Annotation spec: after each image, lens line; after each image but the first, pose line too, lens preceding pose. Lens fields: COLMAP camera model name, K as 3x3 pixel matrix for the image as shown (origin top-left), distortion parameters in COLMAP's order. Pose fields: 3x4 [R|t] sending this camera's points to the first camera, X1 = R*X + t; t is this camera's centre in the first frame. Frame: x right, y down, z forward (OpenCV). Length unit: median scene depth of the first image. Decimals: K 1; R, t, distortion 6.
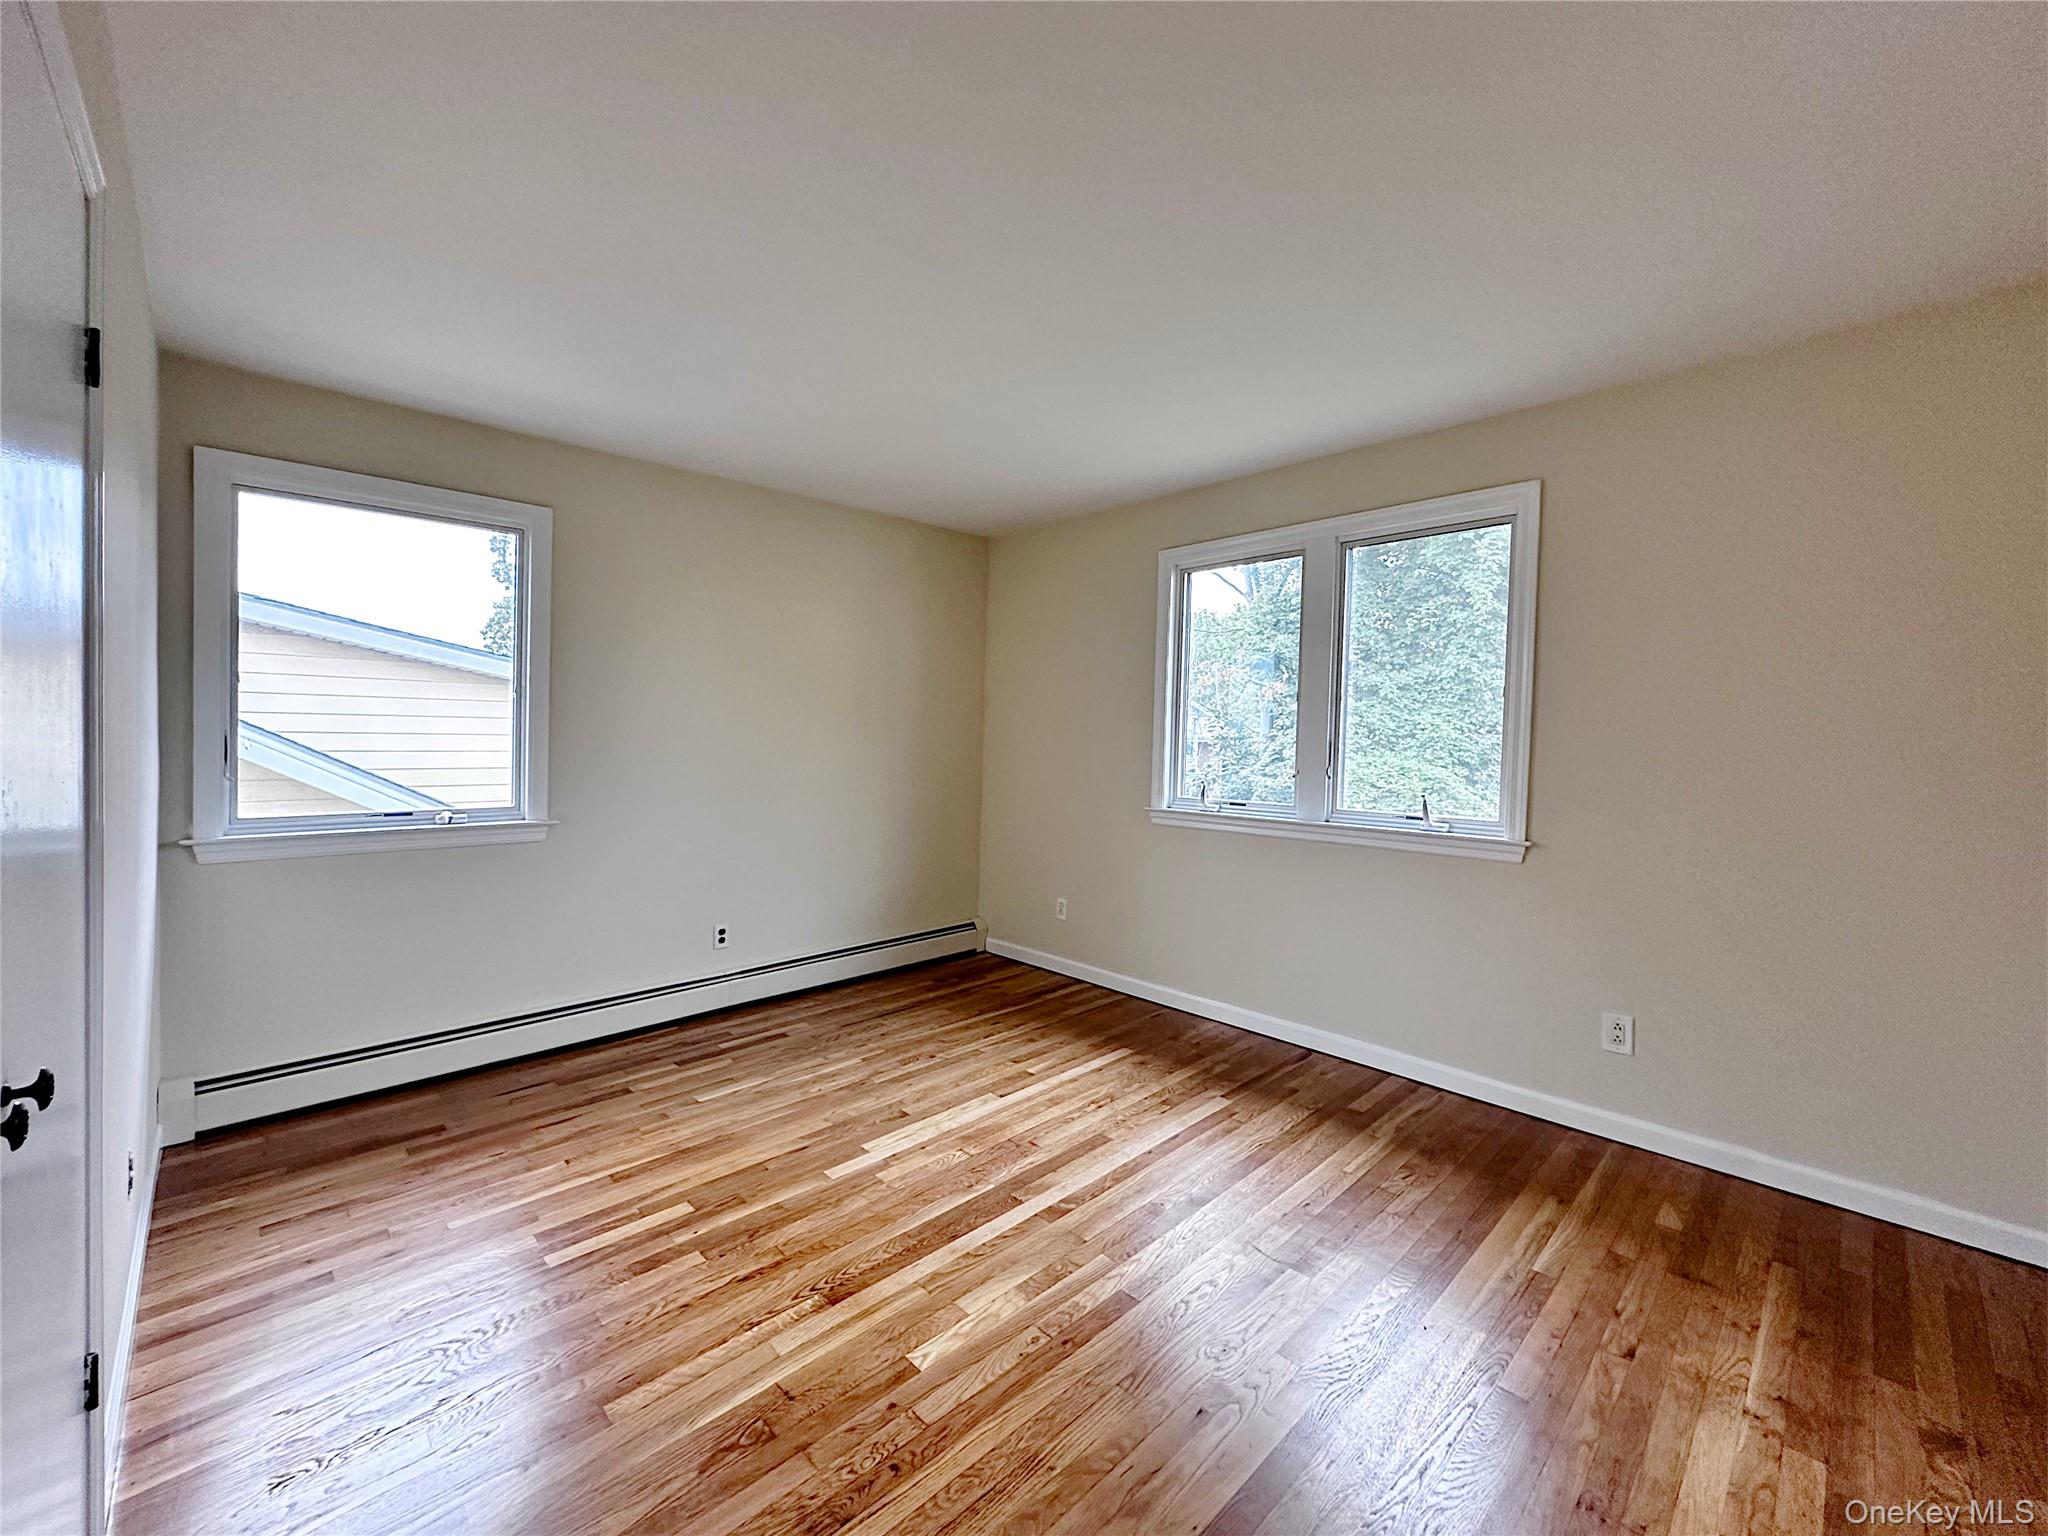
lens RADIAL K [[822.8, 0, 1027.5], [0, 822.8, 764.4], [0, 0, 1]] dist [-0.000912, 0.000189]
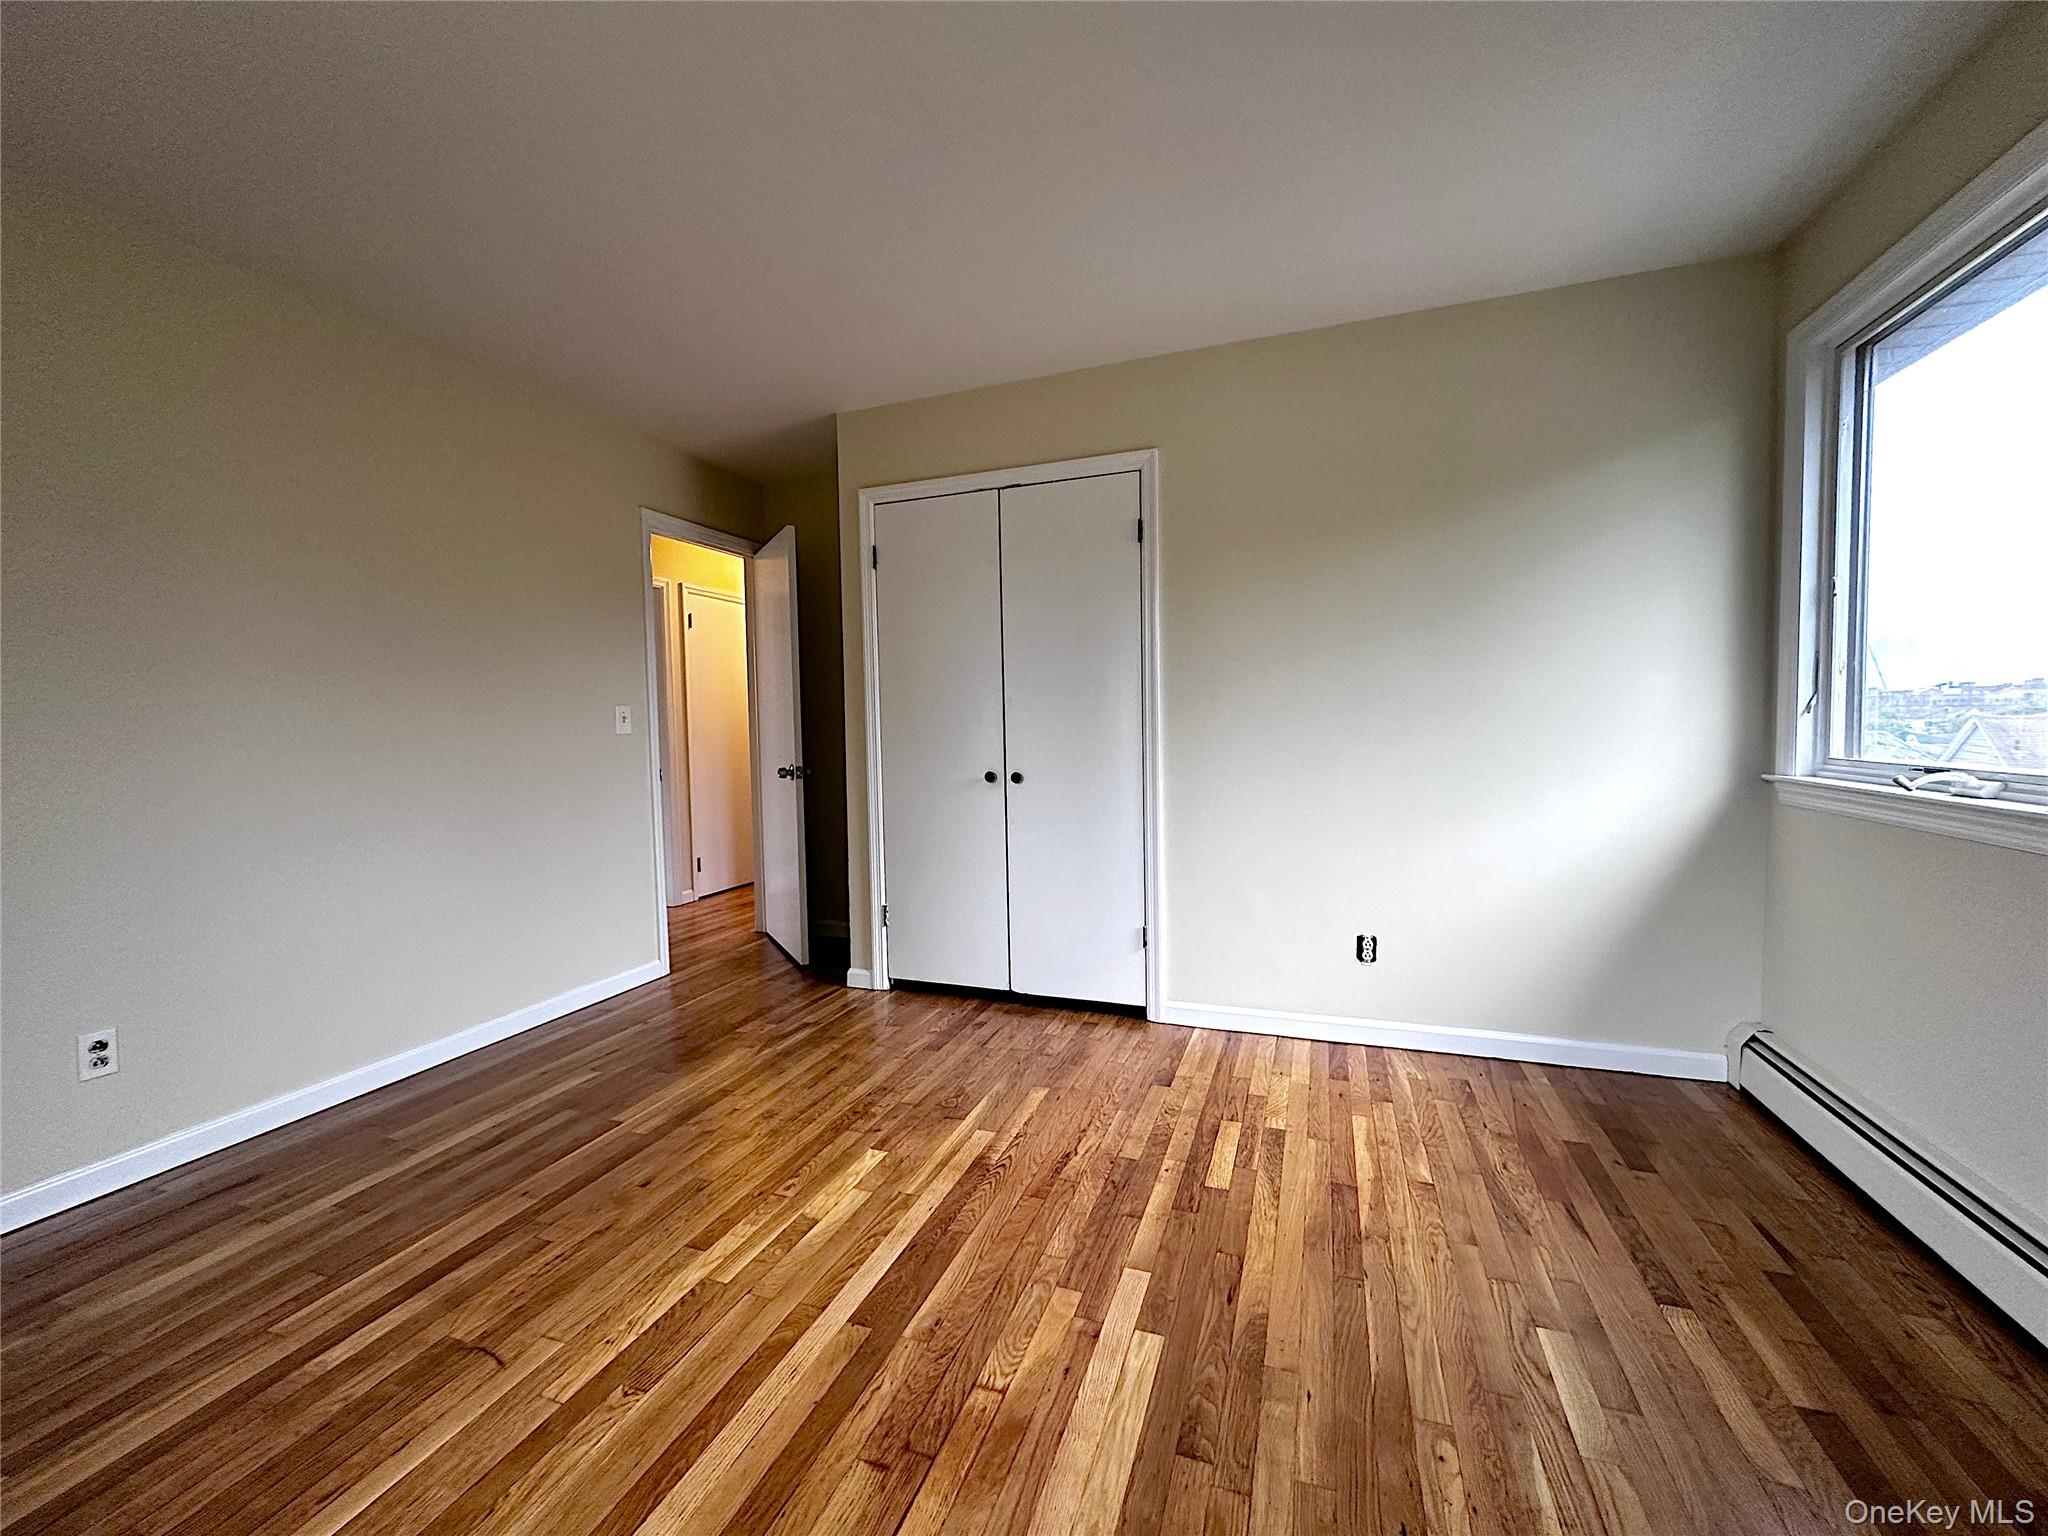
lens RADIAL K [[822.8, 0, 1027.5], [0, 822.8, 764.4], [0, 0, 1]] dist [-0.000912, 0.000189]
pose [[-0.901586, 0.029929, -0.431562, 0.149158], [-0.003213, 0.997113, 0.075863, 0.013516], [0.432587, 0.069784, -0.898888, 1.719803]]
